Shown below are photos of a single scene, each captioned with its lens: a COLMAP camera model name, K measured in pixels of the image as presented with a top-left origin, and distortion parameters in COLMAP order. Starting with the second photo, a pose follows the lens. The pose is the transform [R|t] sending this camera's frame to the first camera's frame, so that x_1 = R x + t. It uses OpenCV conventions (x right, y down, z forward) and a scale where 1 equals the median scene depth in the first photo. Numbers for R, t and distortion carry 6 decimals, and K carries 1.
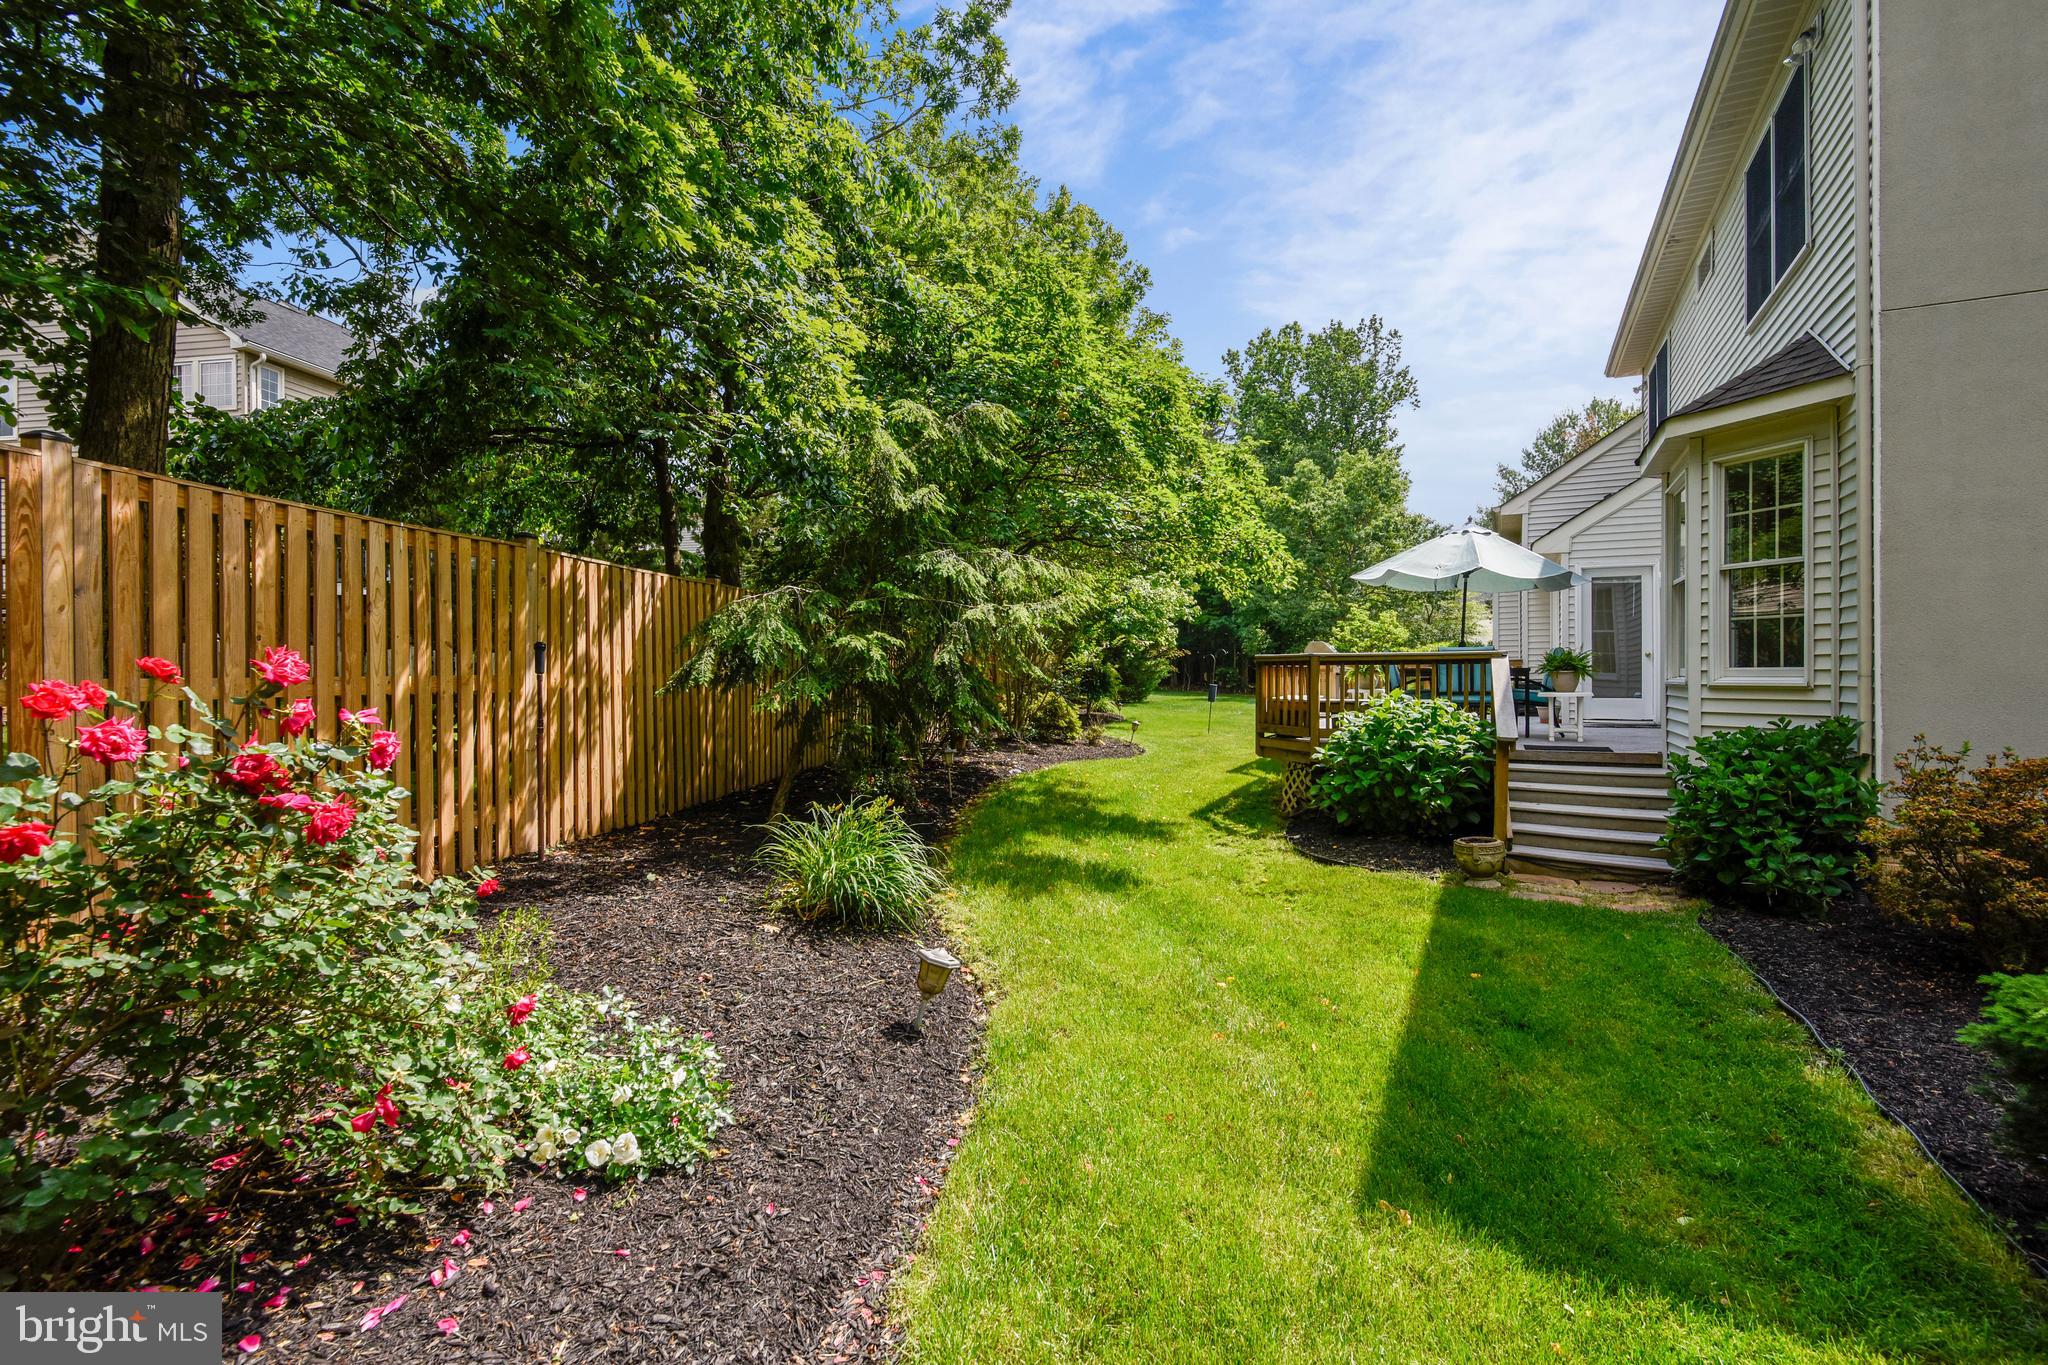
lens RADIAL K [[973.6, 0, 1033.8], [0, 973.6, 685.6], [0, 0, 1]] dist [0.029027, -0.000660]
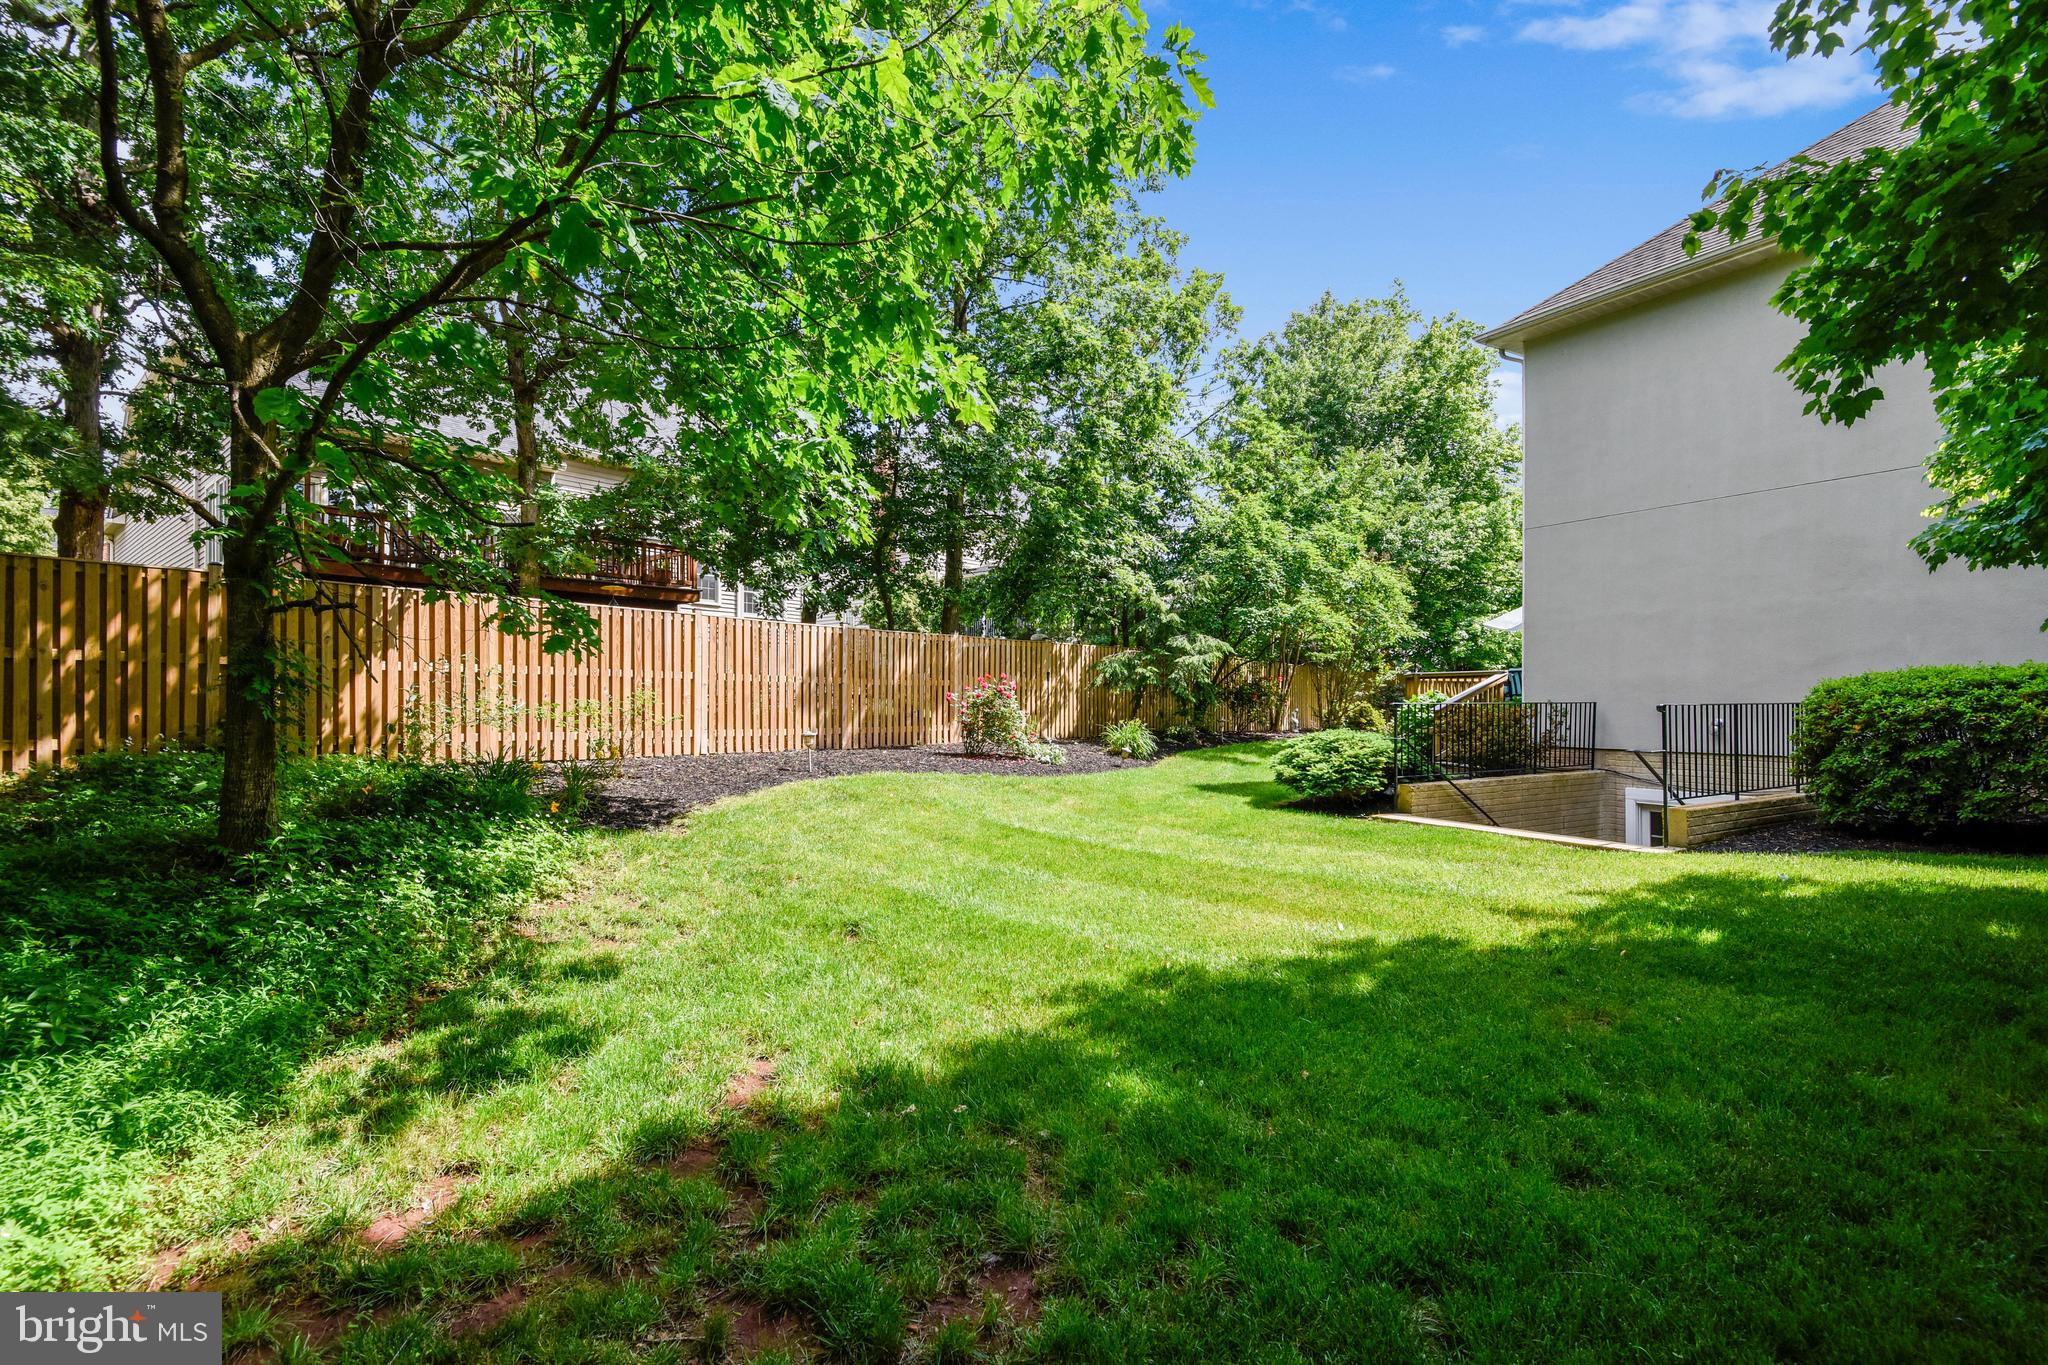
lens RADIAL K [[973.6, 0, 1033.8], [0, 973.6, 685.6], [0, 0, 1]] dist [0.029027, -0.000660]
pose [[0.857143, -0.004376, -0.515059, 0.872697], [-0.008633, 0.999701, -0.022860, 0.058696], [0.515006, 0.024041, 0.856850, -1.394073]]
